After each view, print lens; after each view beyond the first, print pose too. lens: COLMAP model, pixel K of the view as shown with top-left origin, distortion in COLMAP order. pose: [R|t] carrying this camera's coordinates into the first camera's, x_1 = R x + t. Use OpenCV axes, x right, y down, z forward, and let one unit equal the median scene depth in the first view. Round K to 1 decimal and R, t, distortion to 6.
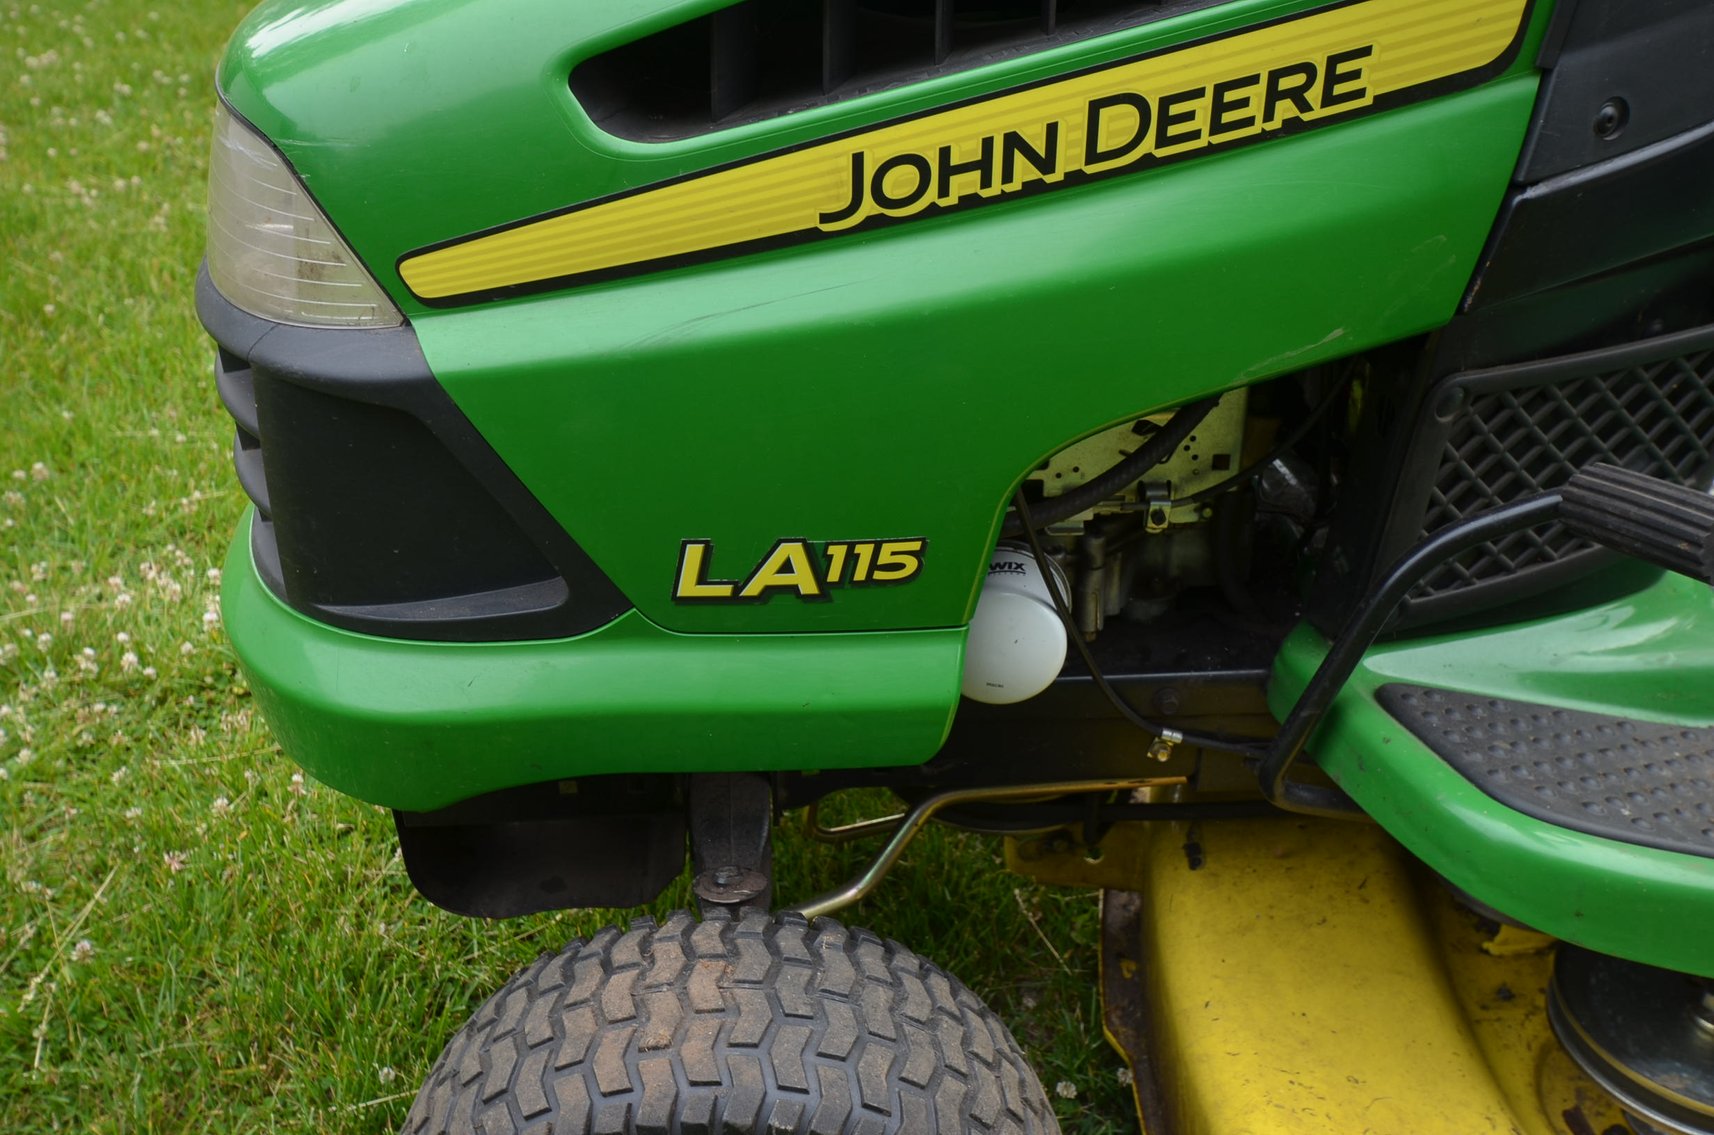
lens RADIAL K [[1693.8, 0, 863.4], [0, 1693.8, 595.3], [0, 0, 1]] dist [0.039327, -0.016150]
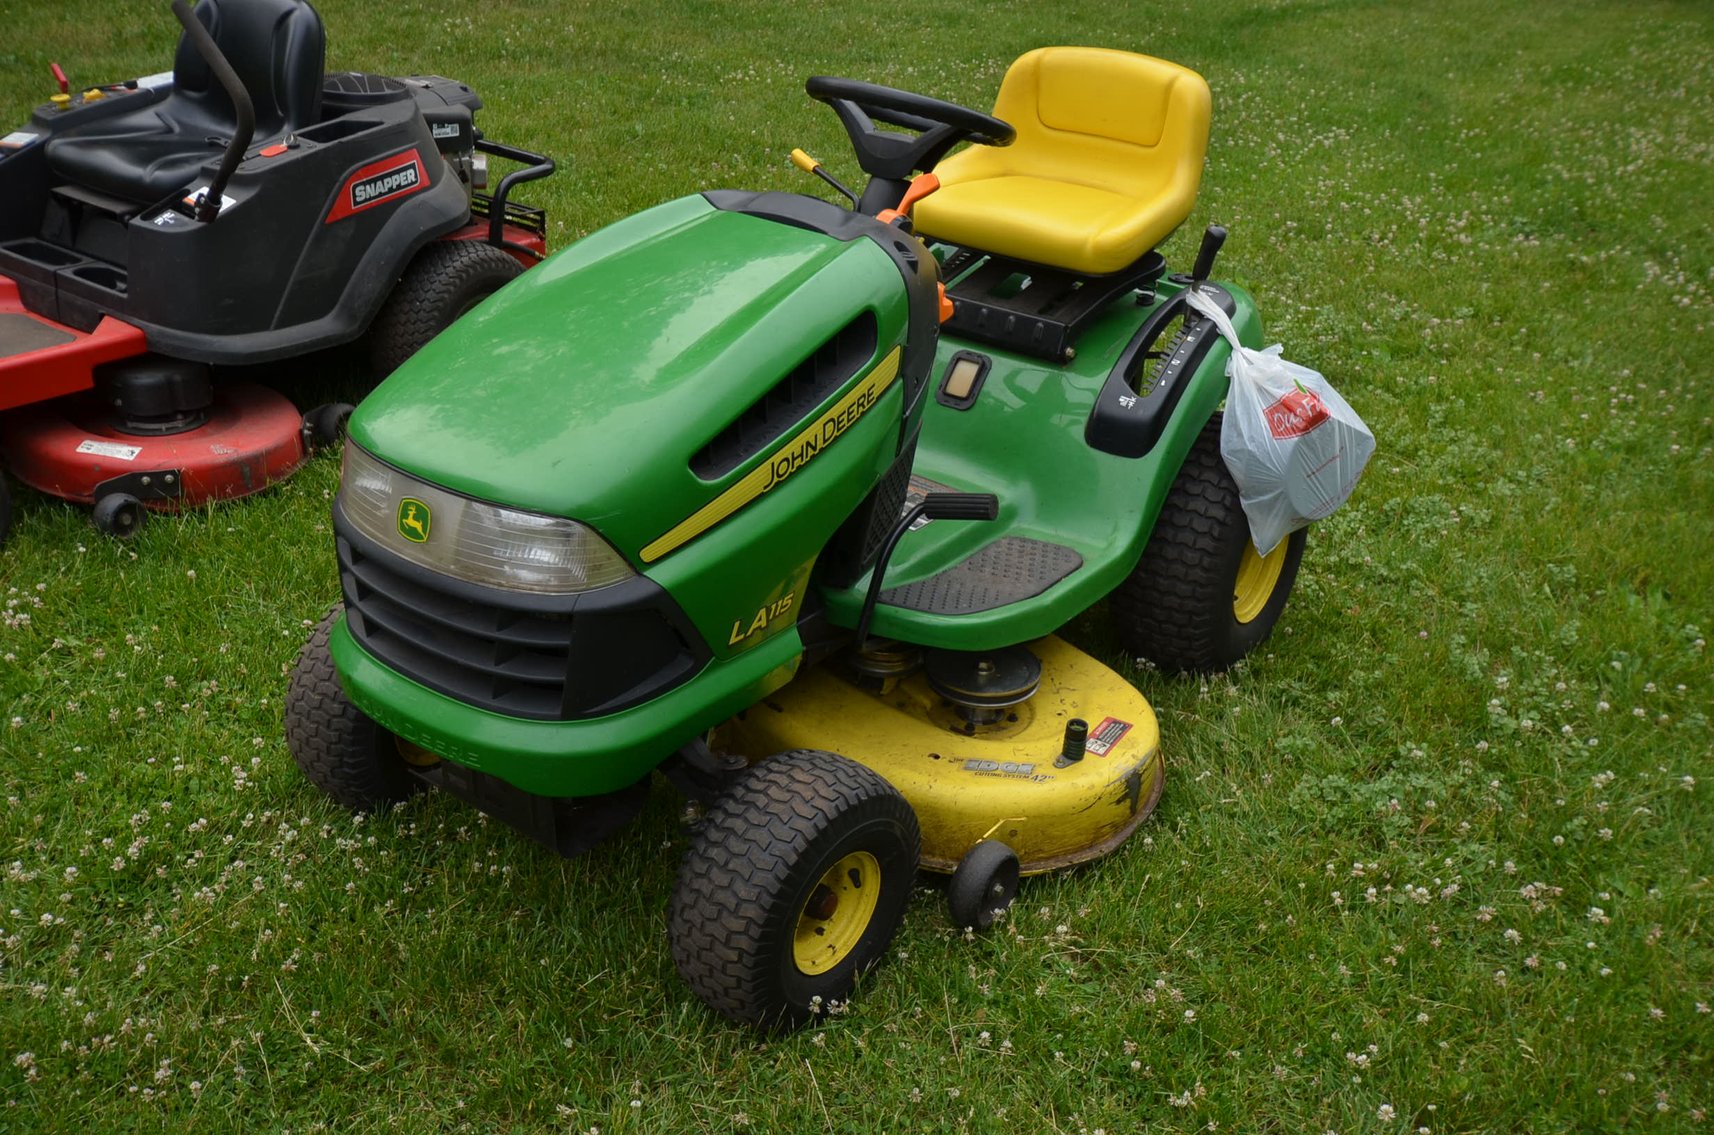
lens RADIAL K [[1625.3, 0, 857.0], [0, 1625.3, 567.5], [0, 0, 1]] dist [0.038712, 0.000836]
pose [[0.635879, -0.312793, 0.705563, -1.810313], [0.327376, 0.937188, 0.120434, -0.367688], [-0.698916, 0.154403, 0.698338, -0.907312]]
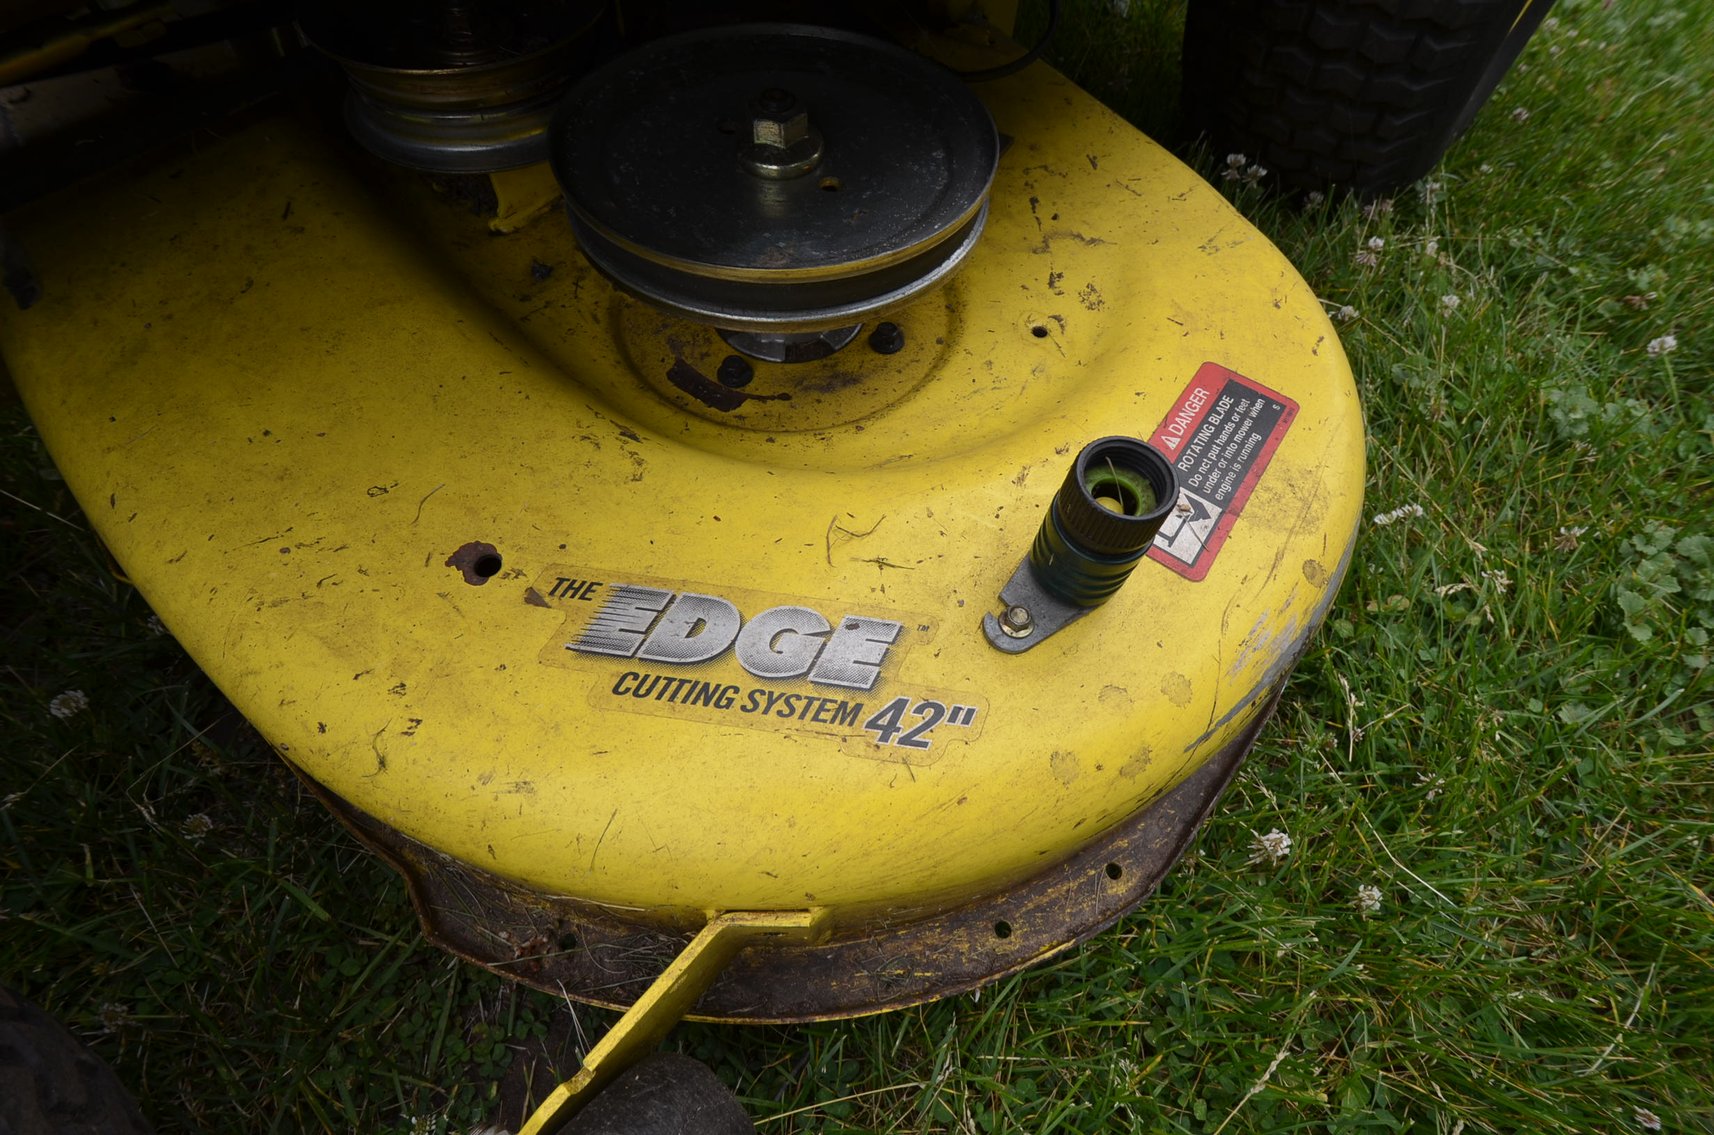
lens RADIAL K [[757.0, 0, 867.6], [0, 757.0, 596.4], [0, 0, 1]] dist [0.001571, -0.015130]
pose [[0.695746, -0.598040, 0.397851, 0.360312], [0.302719, 0.746427, 0.592628, 0.263054], [-0.651382, -0.291882, 0.700362, 0.876692]]
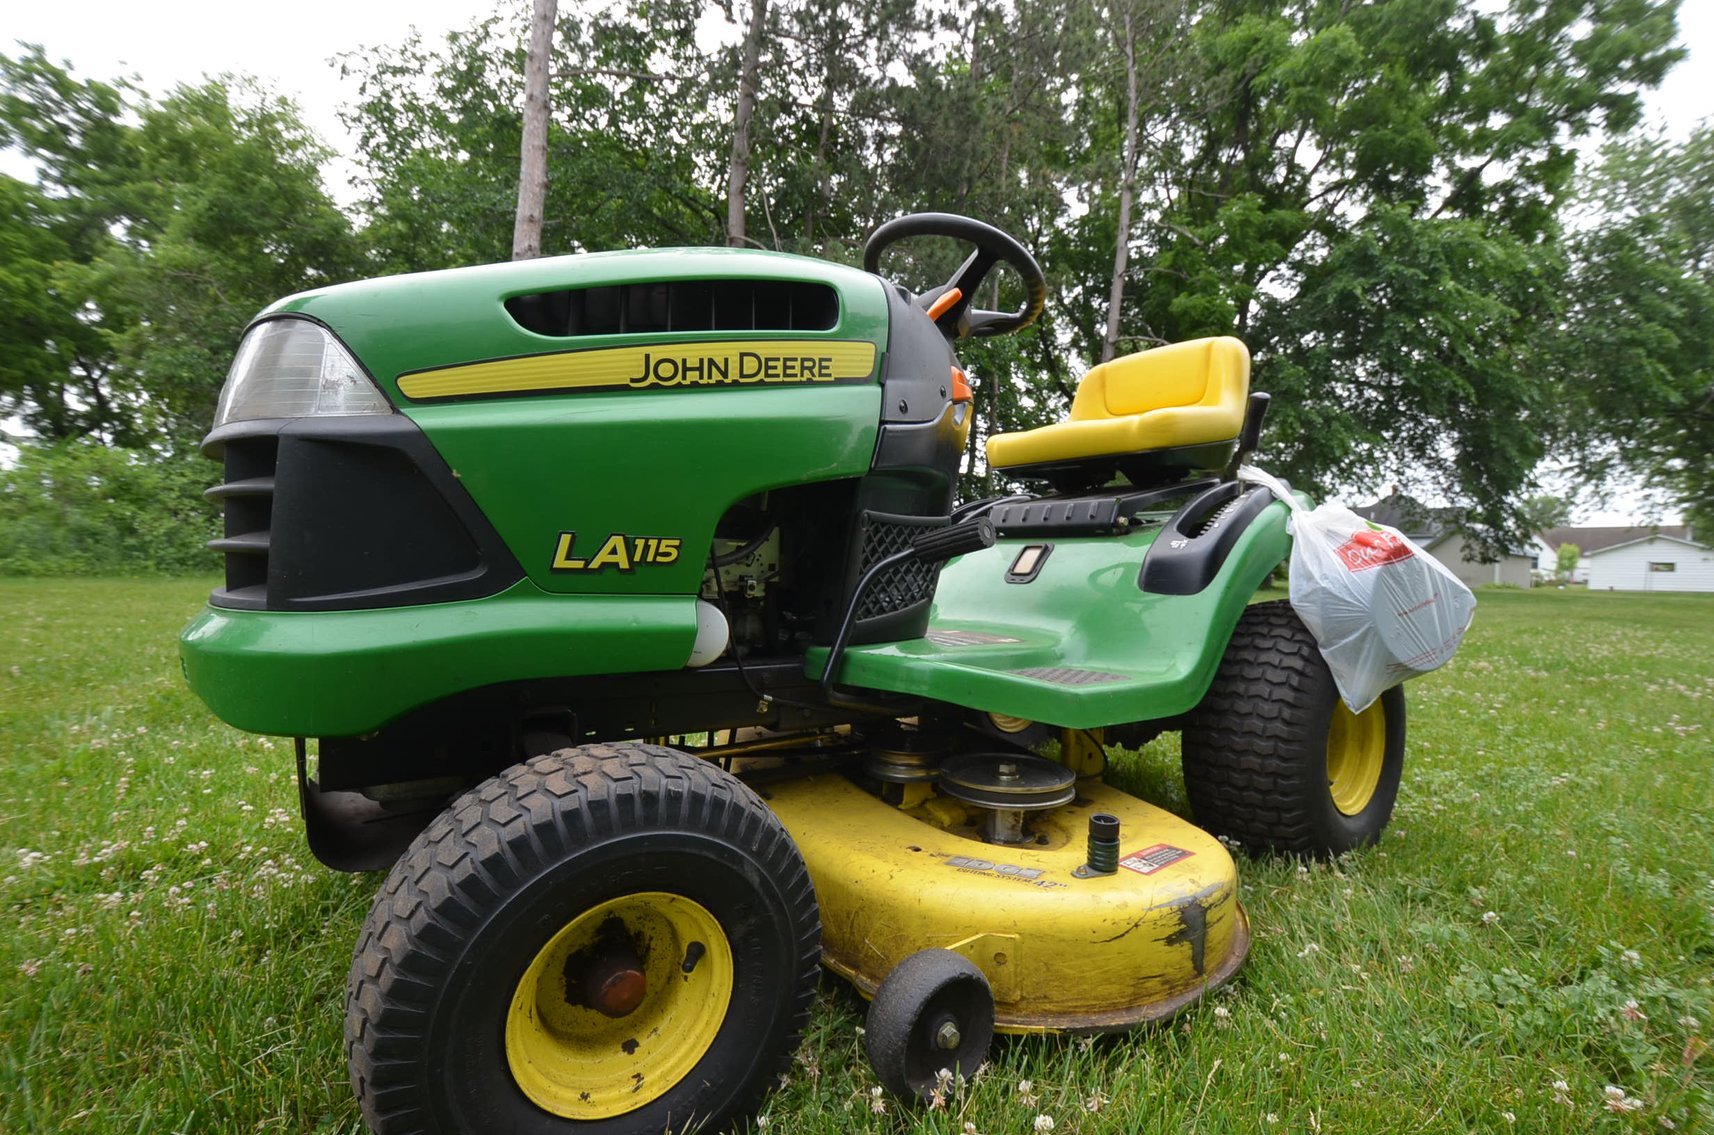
lens RADIAL K [[757.0, 0, 867.6], [0, 757.0, 596.4], [0, 0, 1]] dist [0.001571, -0.015130]
pose [[0.838136, -0.000694, 0.545461, -0.301753], [0.242389, 0.896314, -0.371306, 0.465175], [-0.488647, 0.443419, 0.751401, 0.238789]]
